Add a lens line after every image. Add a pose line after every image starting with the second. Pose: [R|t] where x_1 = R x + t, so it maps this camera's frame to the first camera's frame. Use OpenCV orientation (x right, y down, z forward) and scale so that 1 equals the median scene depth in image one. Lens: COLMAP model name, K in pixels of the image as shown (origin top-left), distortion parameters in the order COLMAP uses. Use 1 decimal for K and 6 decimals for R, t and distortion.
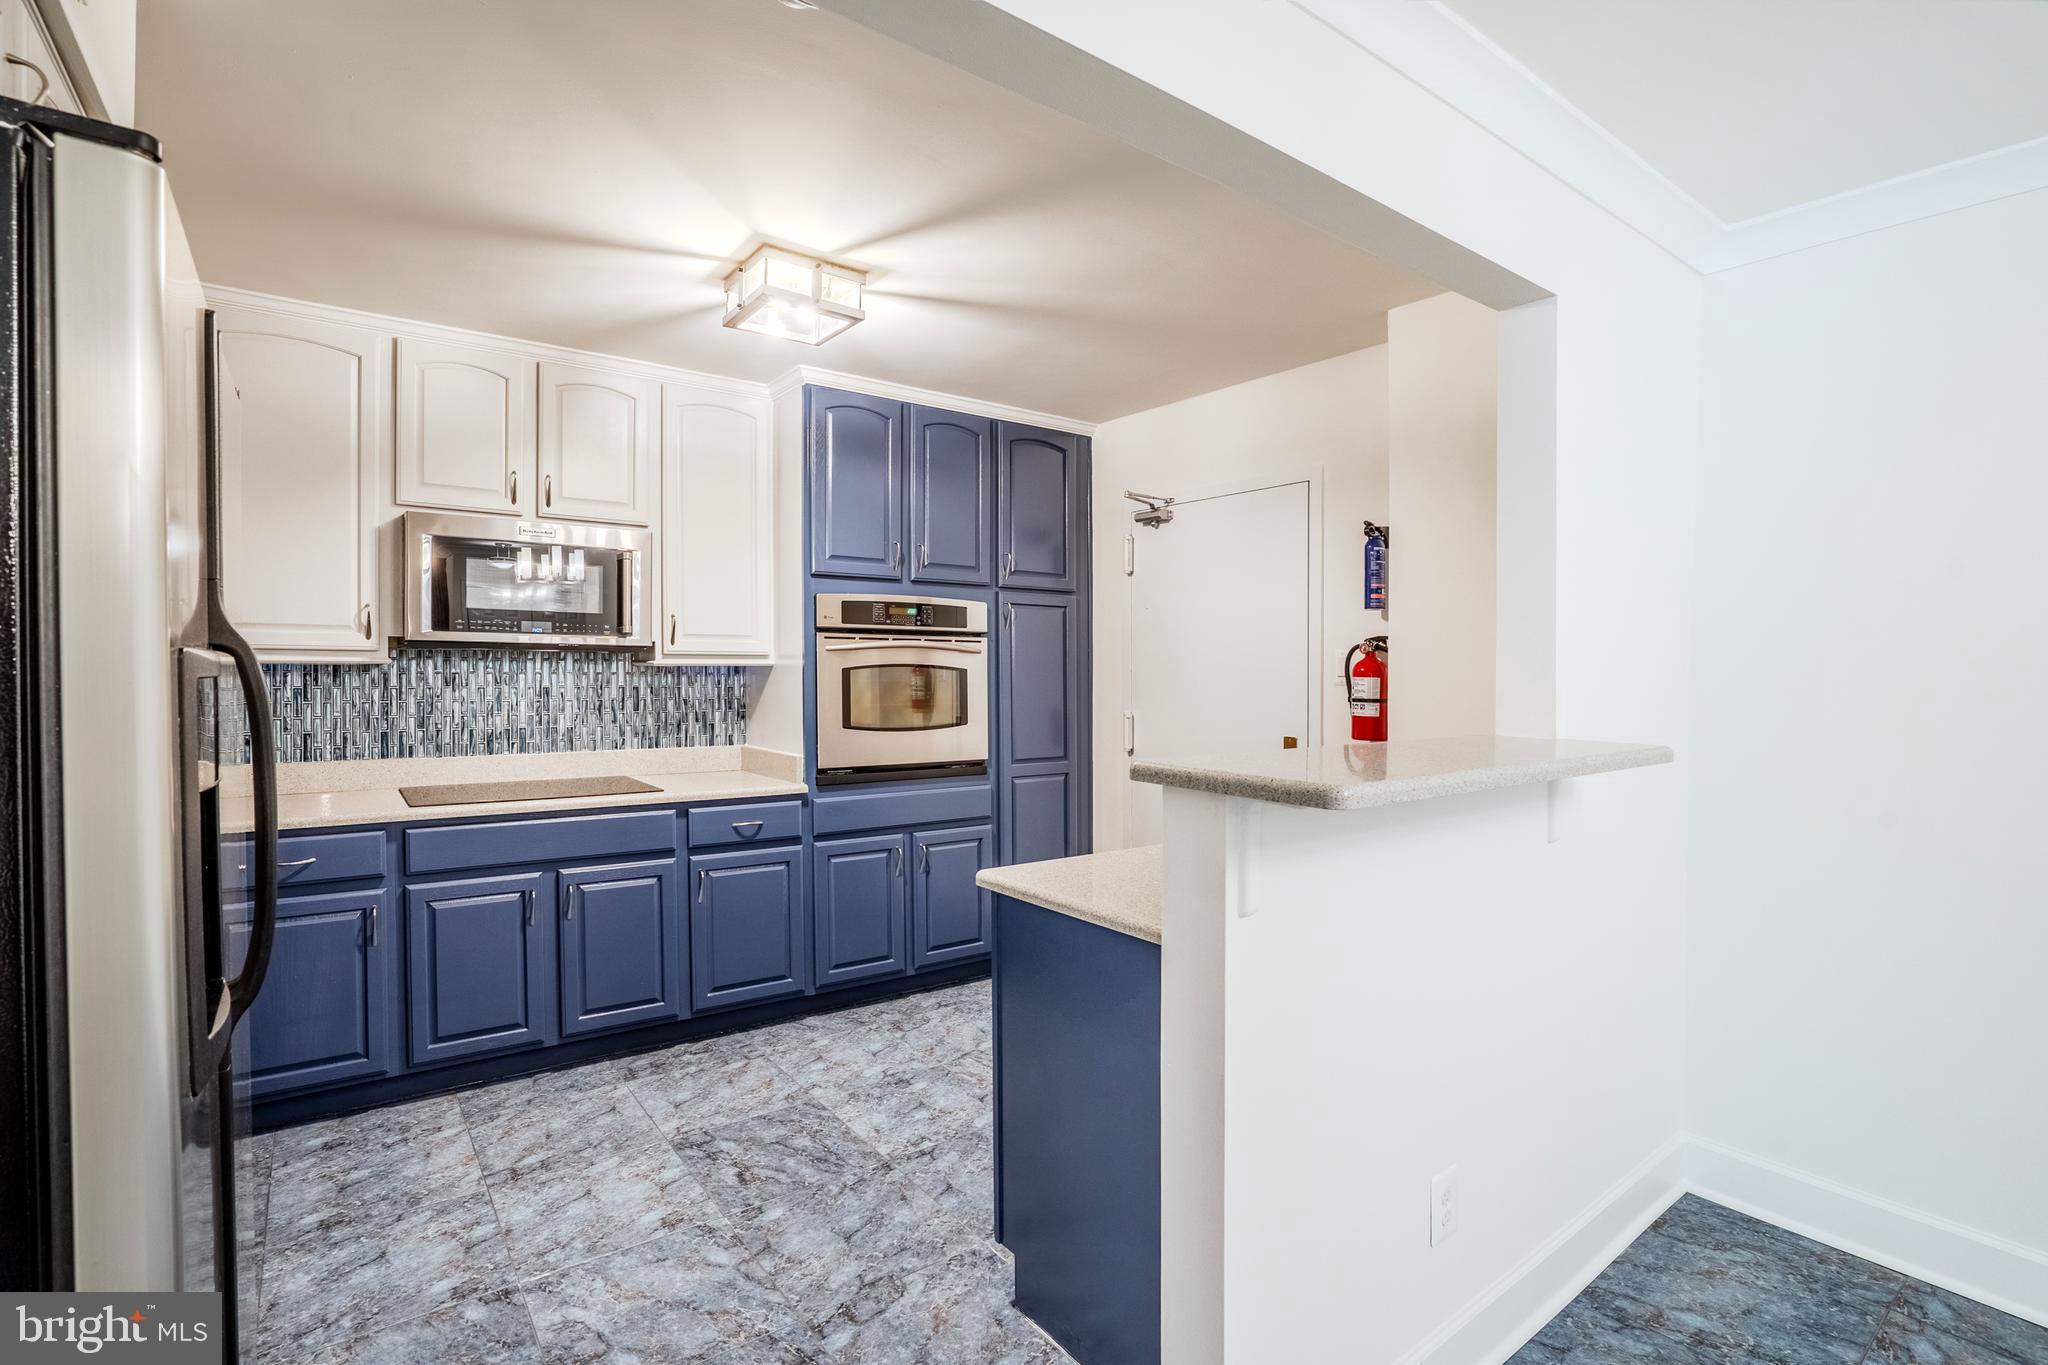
lens RADIAL K [[951.6, 0, 1025.7], [0, 951.6, 645.7], [0, 0, 1]] dist [-0.047864, 0.020323]
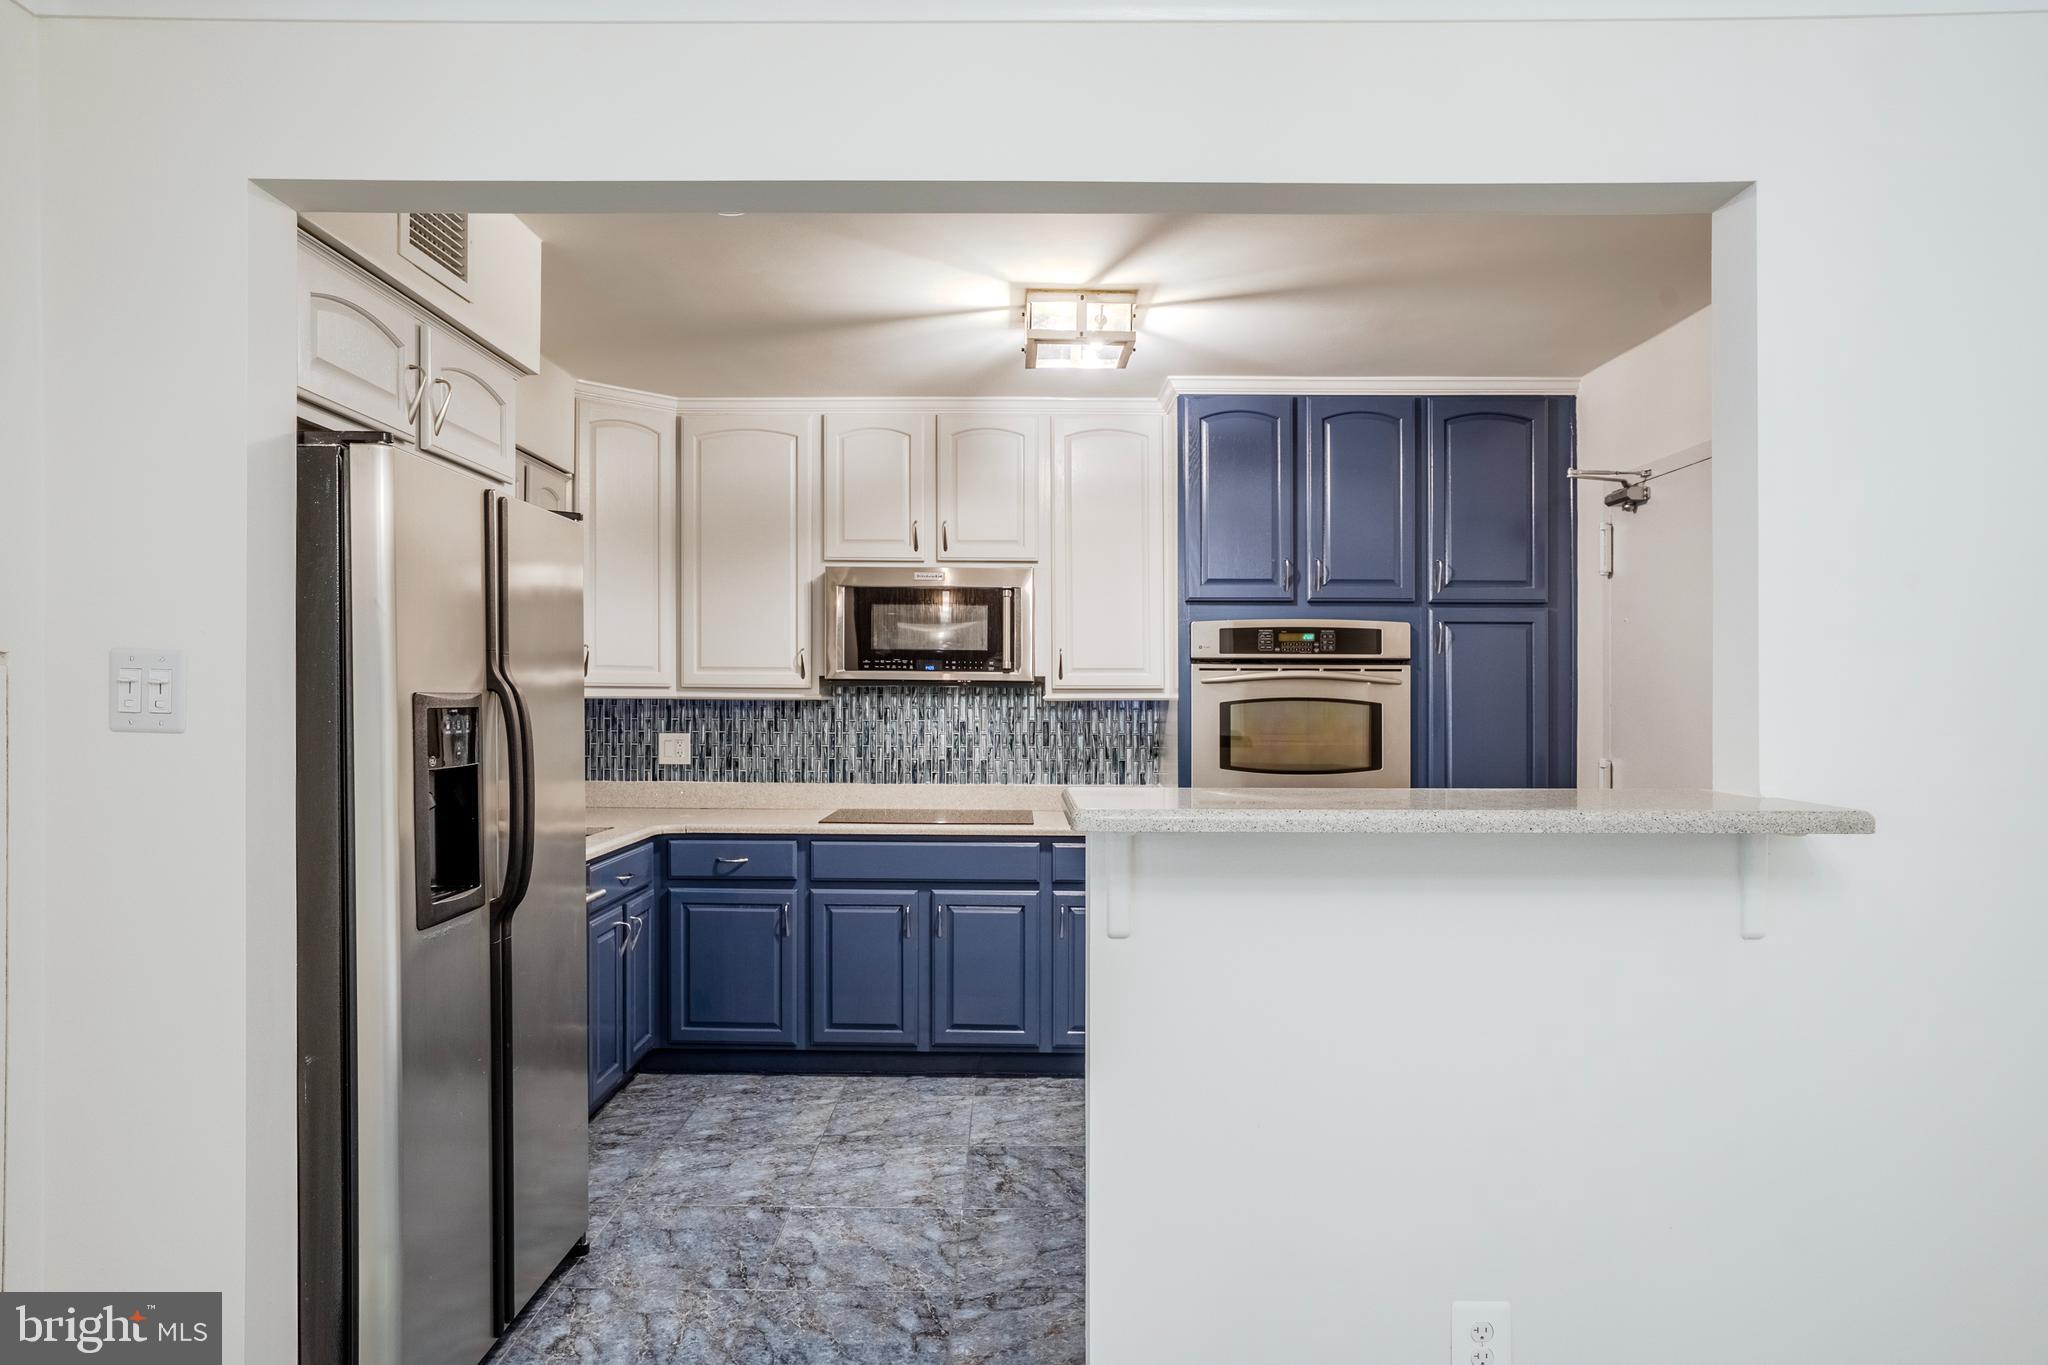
lens RADIAL K [[1238.2, 0, 1024.0], [0, 1238.2, 682.5], [0, 0, 1]] dist [-0.002629, 0.000510]
pose [[0.799715, -0.011346, -0.600273, 0.403972], [0.015246, 0.999883, 0.001411, -0.000076], [0.600186, -0.010280, 0.799794, -0.065949]]
